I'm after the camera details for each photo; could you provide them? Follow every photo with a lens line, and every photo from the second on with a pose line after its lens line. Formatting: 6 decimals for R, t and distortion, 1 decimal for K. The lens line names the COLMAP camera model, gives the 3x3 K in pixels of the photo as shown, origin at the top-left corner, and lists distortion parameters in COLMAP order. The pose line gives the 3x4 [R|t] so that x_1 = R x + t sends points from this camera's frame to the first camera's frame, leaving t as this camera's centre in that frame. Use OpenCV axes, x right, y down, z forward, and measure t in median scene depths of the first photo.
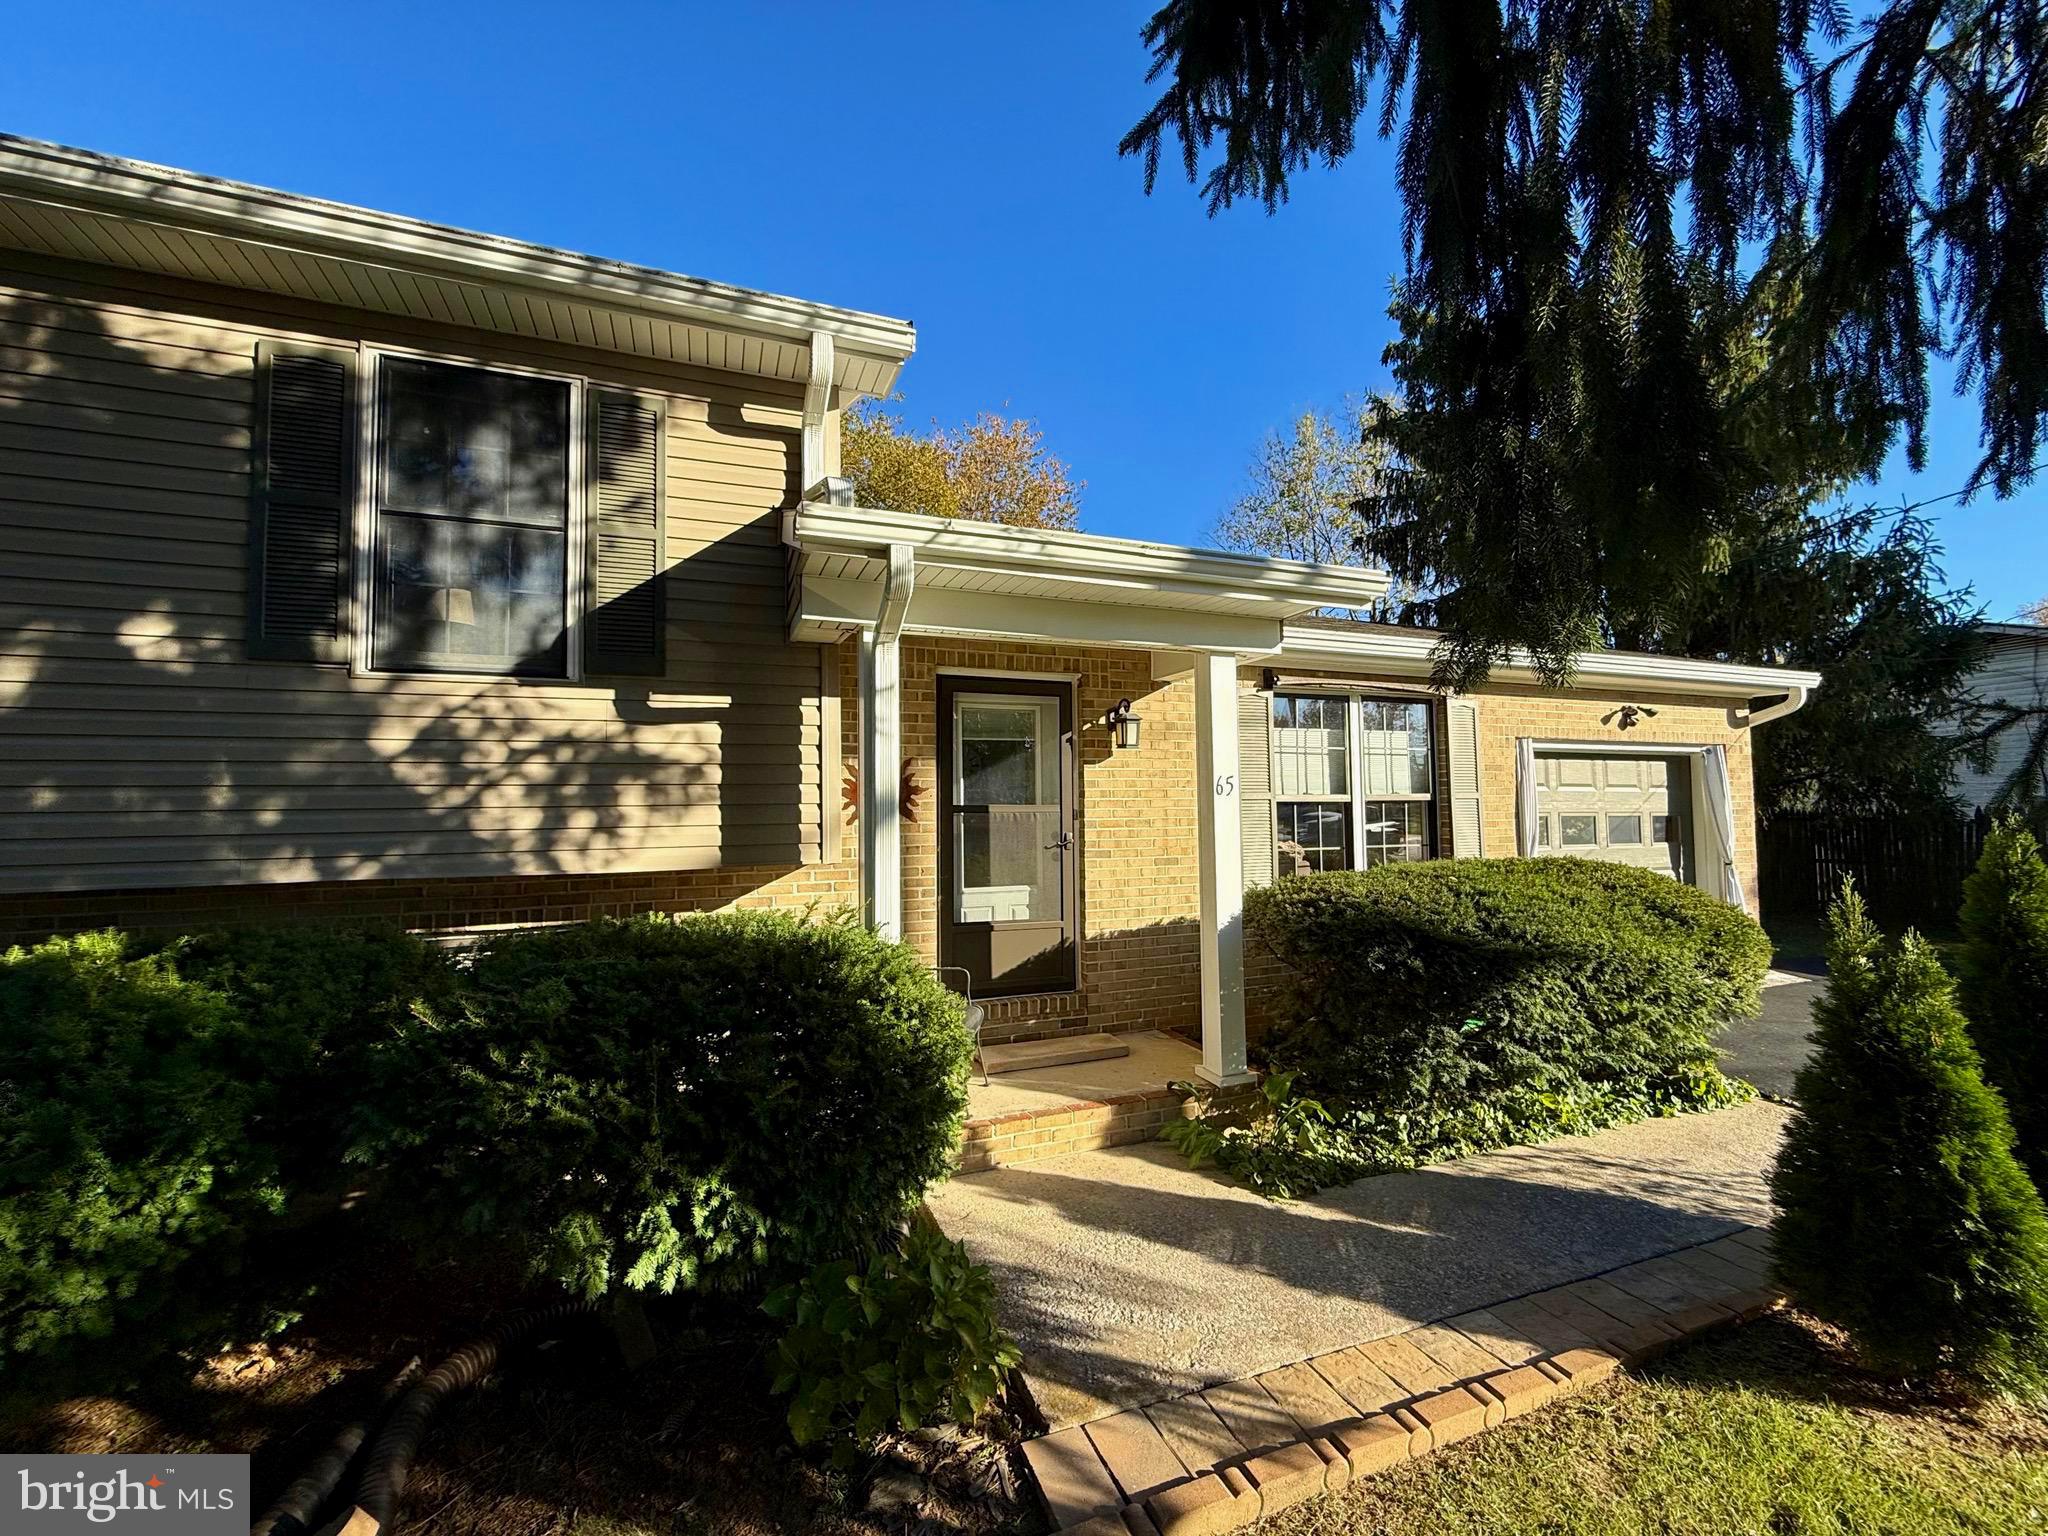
lens RADIAL K [[803.6, 0, 1021.5], [0, 803.6, 760.5], [0, 0, 1]] dist [0.001387, 0.000496]
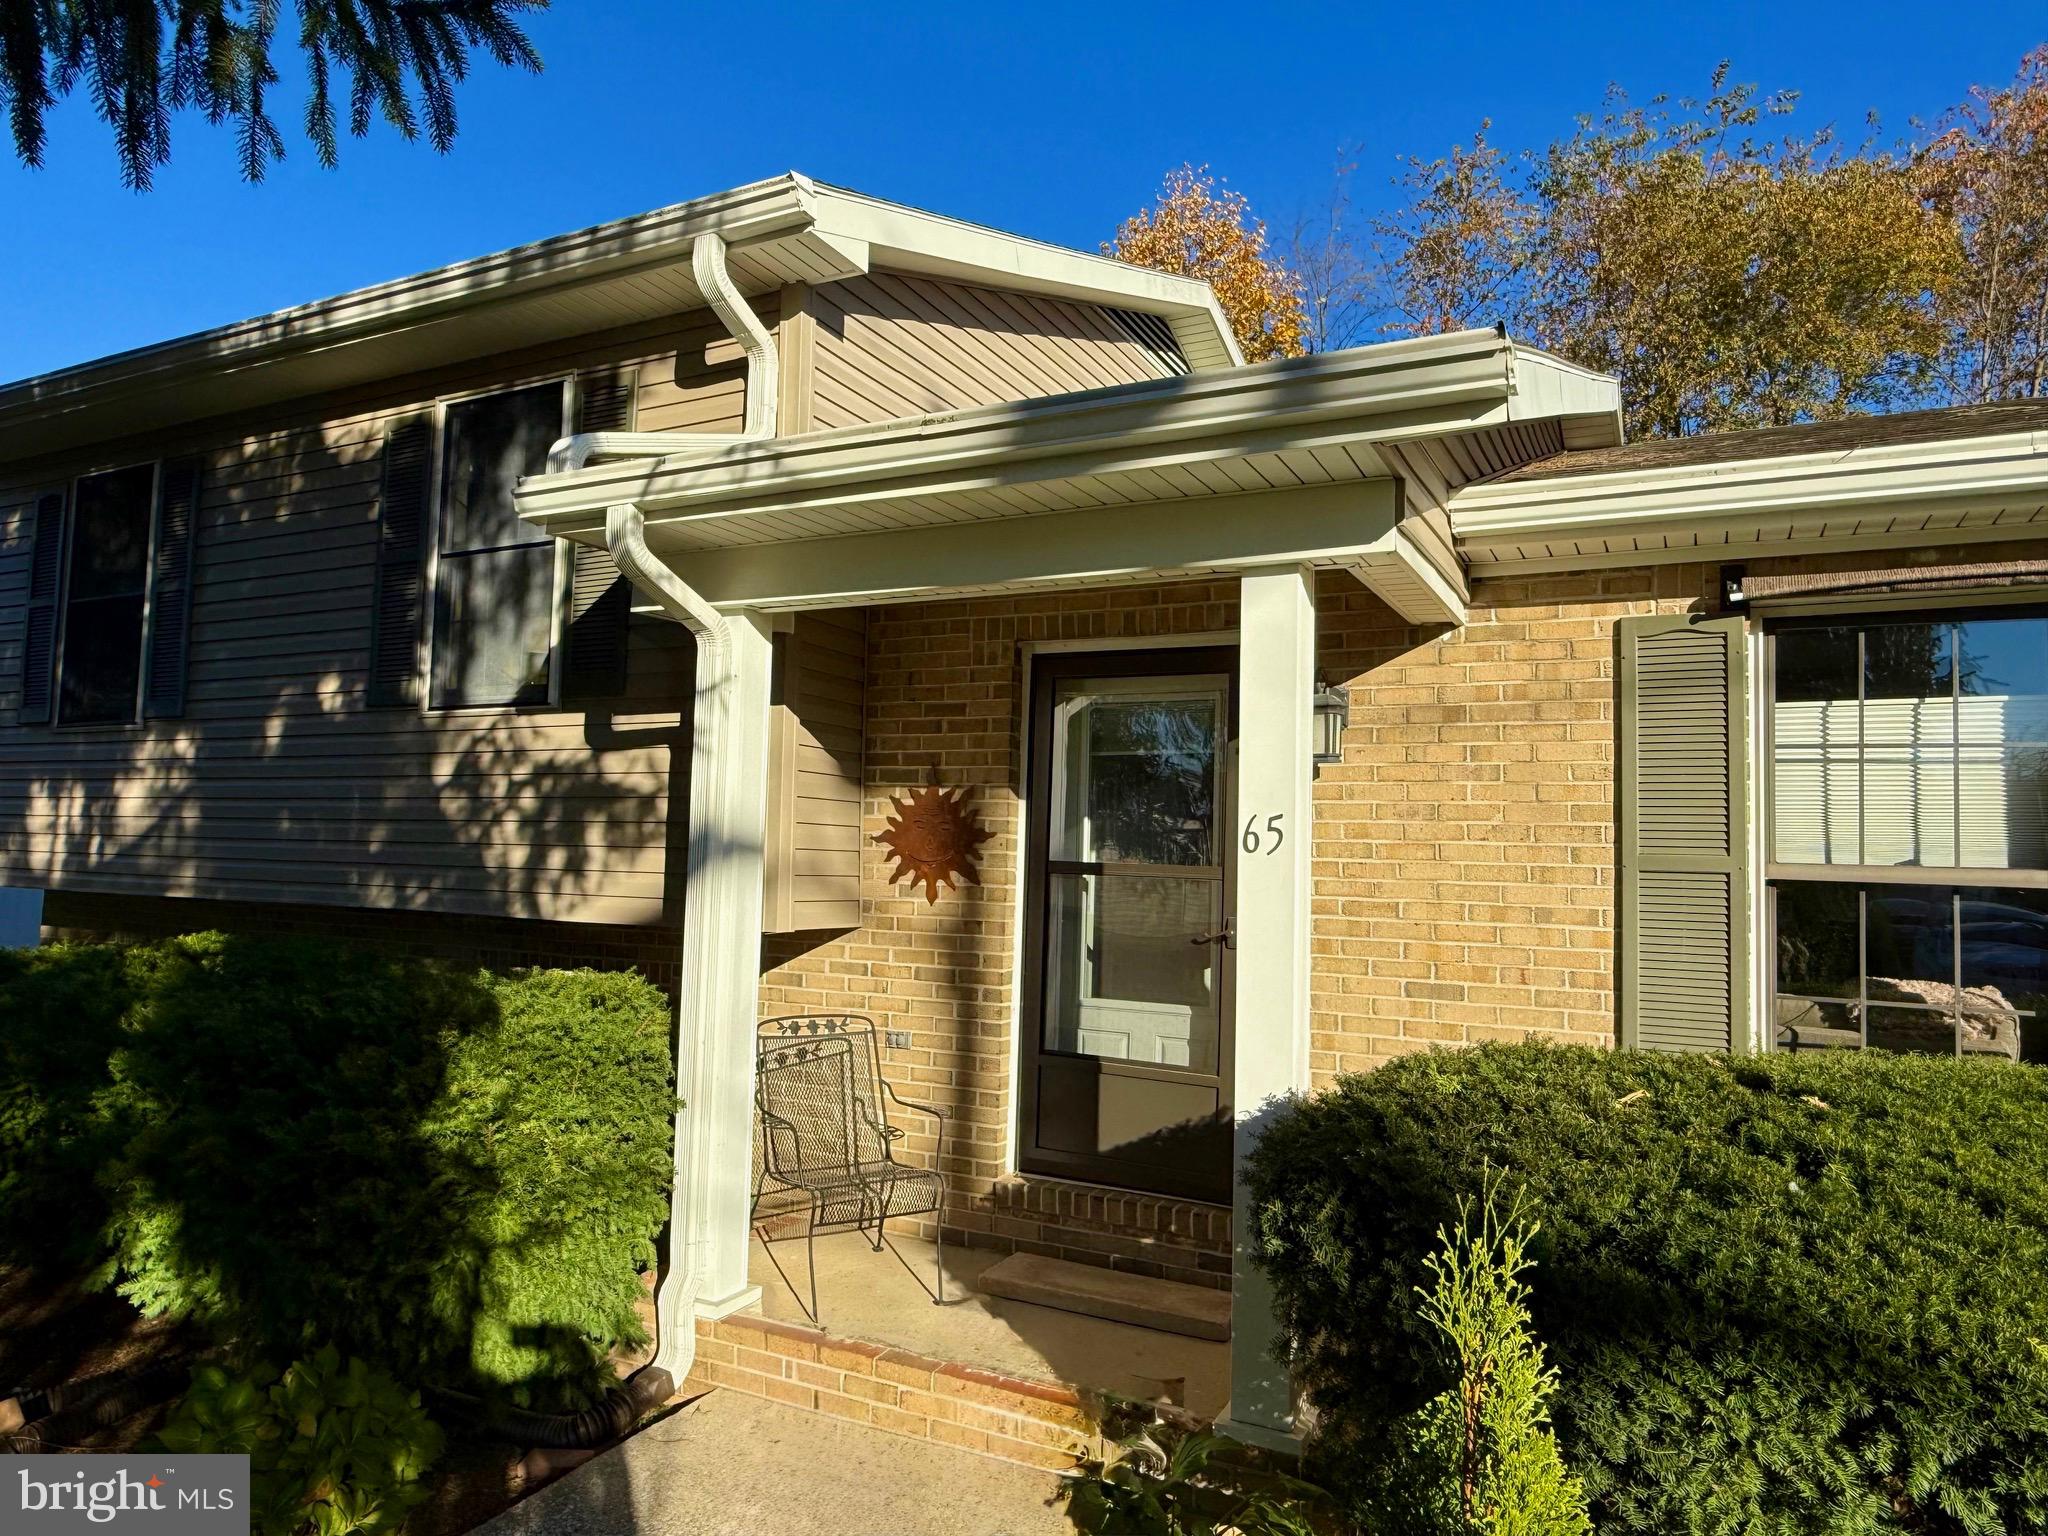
lens RADIAL K [[1351.4, 0, 1024.0], [0, 1351.4, 768.0], [0, 0, 1]] dist [0.016831, -0.002939]
pose [[0.654379, -0.025482, -0.755738, 0.949669], [0.004055, 0.999536, -0.030191, 0.020644], [0.756156, 0.016692, 0.654178, 0.400544]]
